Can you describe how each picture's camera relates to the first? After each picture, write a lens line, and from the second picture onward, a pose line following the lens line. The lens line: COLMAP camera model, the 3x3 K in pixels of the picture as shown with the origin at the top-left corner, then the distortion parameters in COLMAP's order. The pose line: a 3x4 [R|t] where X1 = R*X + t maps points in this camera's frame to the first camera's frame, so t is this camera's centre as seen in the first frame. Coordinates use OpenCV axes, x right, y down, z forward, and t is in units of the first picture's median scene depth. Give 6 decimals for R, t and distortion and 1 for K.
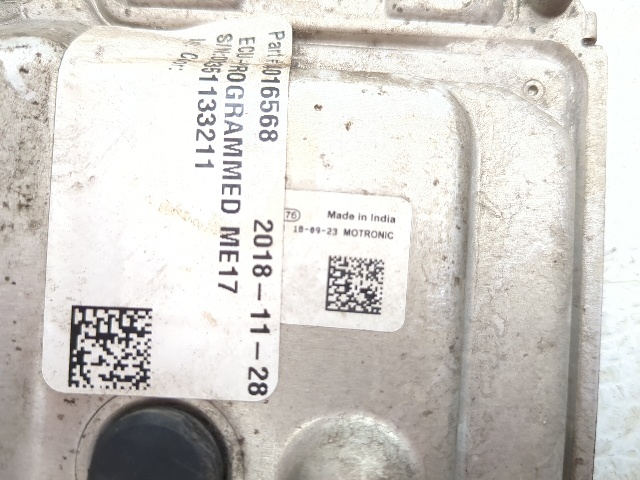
lens RADIAL K [[575.5, 0, 317.2], [0, 575.5, 241.4], [0, 0, 1]] dist [0.034921, -0.199435]
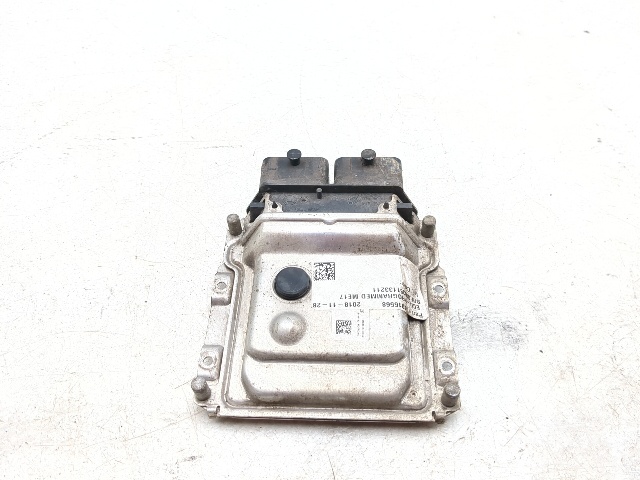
lens RADIAL K [[575.5, 0, 317.2], [0, 575.5, 241.4], [0, 0, 1]] dist [0.034921, -0.199435]
pose [[0.019613, 0.808456, -0.588229, 1.724629], [-0.994711, 0.075108, 0.070062, -0.051253], [0.100823, 0.583744, 0.805653, -2.196794]]
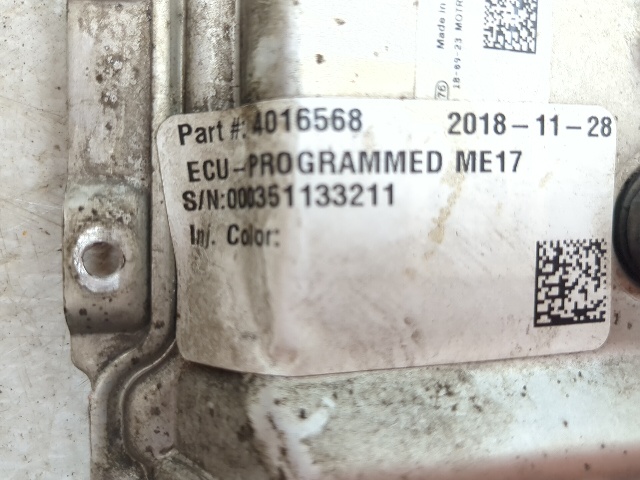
lens RADIAL K [[575.5, 0, 317.2], [0, 575.5, 241.4], [0, 0, 1]] dist [0.034921, -0.199435]
pose [[-0.048955, -0.995859, -0.076604, -0.196291], [0.959633, -0.068164, 0.272870, -0.484438], [-0.276962, -0.060154, 0.958996, 0.196943]]
